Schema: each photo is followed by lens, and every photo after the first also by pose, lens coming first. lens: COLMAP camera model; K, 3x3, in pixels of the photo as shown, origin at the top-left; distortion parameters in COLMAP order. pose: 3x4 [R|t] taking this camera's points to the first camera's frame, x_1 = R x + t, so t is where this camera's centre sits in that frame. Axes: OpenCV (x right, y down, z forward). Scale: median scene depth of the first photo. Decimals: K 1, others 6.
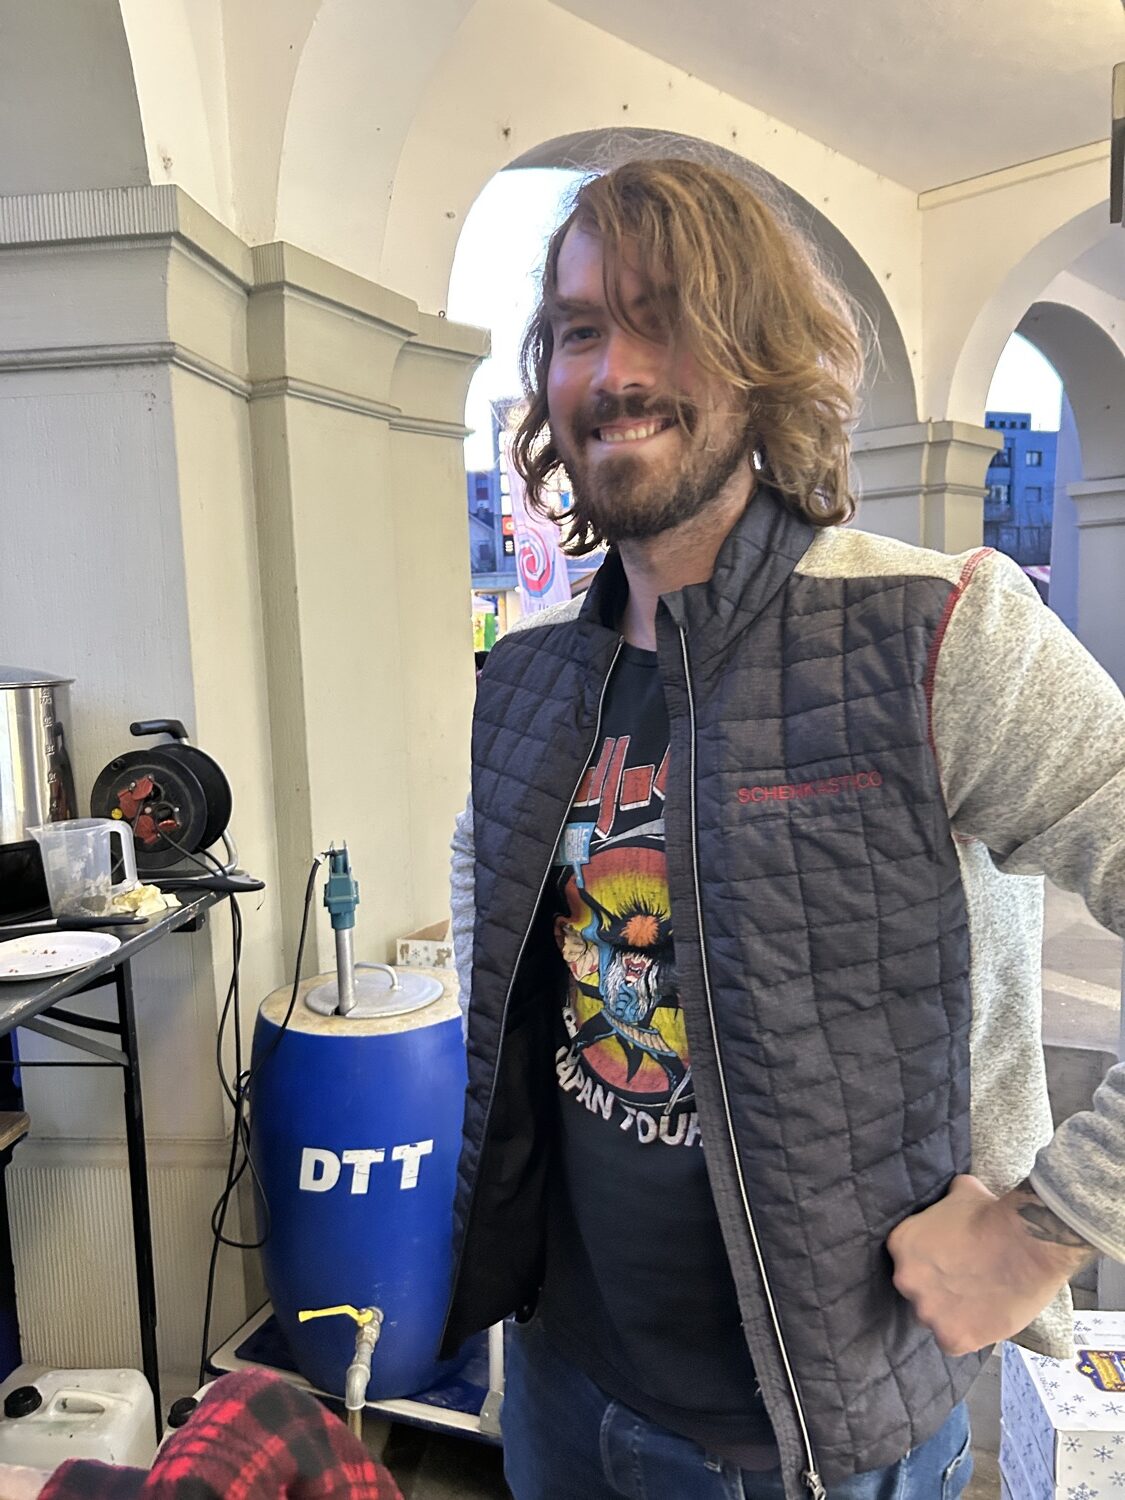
lens RADIAL K [[1139.6, 0, 562.5], [0, 1139.6, 750.0], [0, 0, 1]] dist [0.059480, -0.054090]
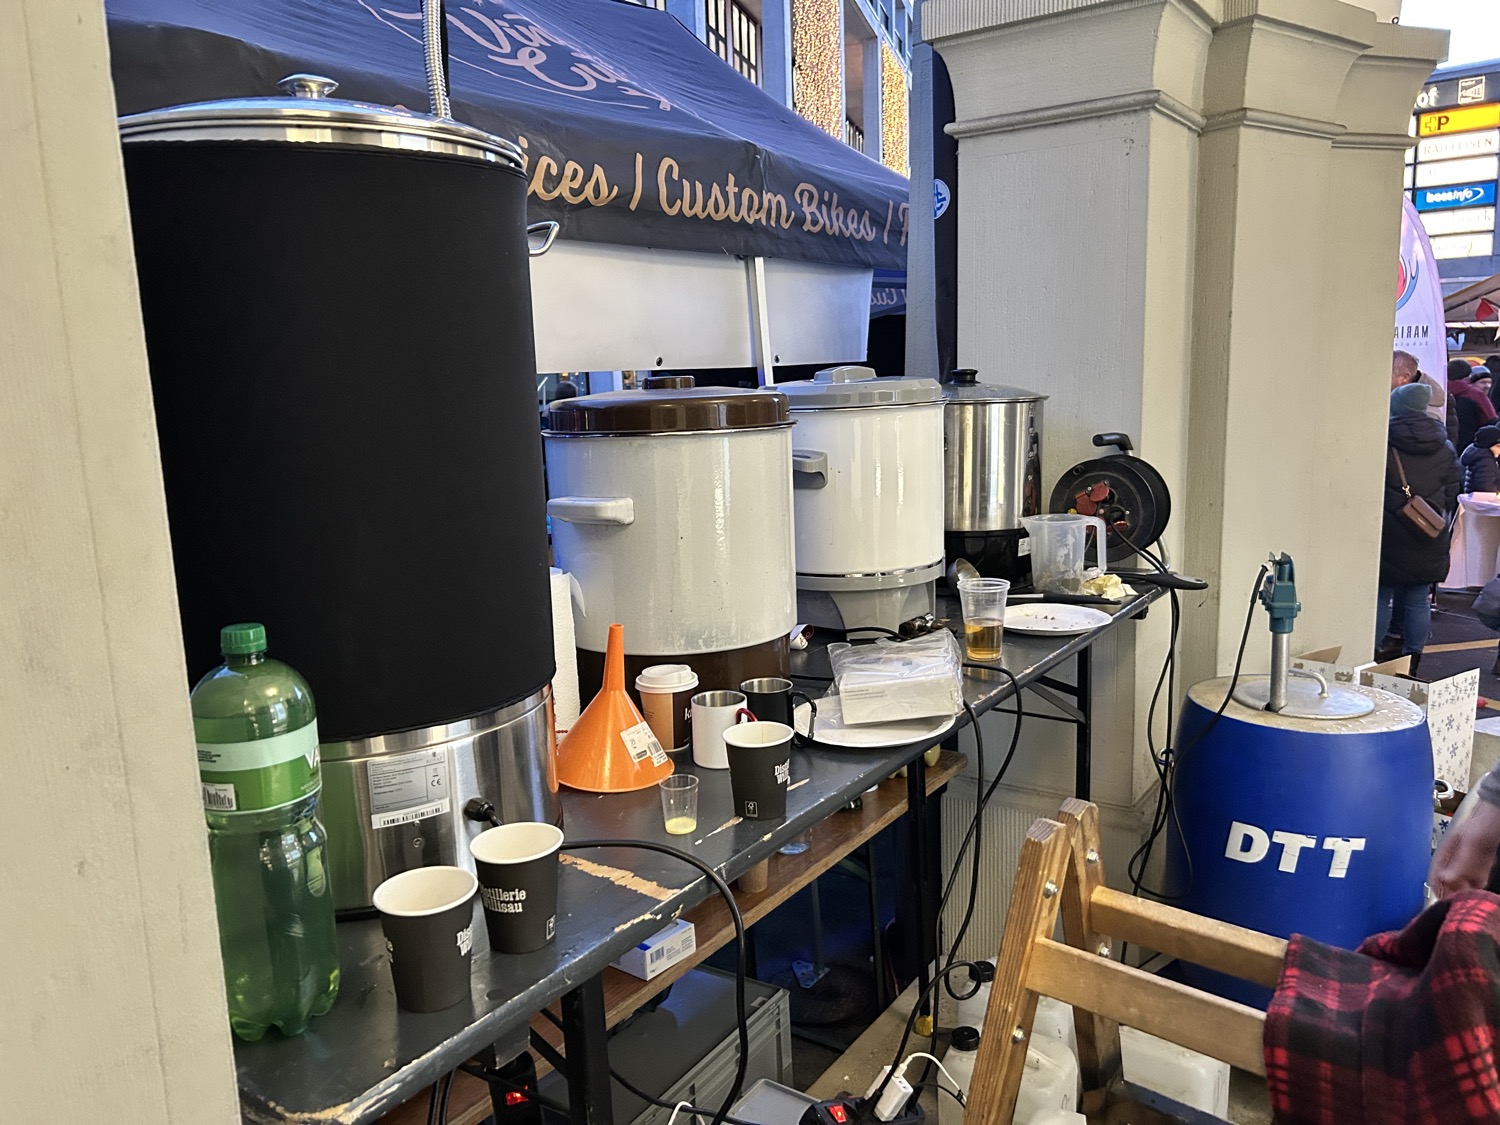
lens RADIAL K [[1139.6, 0, 752.6], [0, 1139.6, 556.4], [0, 0, 1]] dist [0.059480, -0.054090]
pose [[0.879828, 0.083311, -0.467934, -0.127474], [-0.050848, 0.995367, 0.081609, 0.021391], [0.472564, -0.048009, 0.879988, -0.183011]]
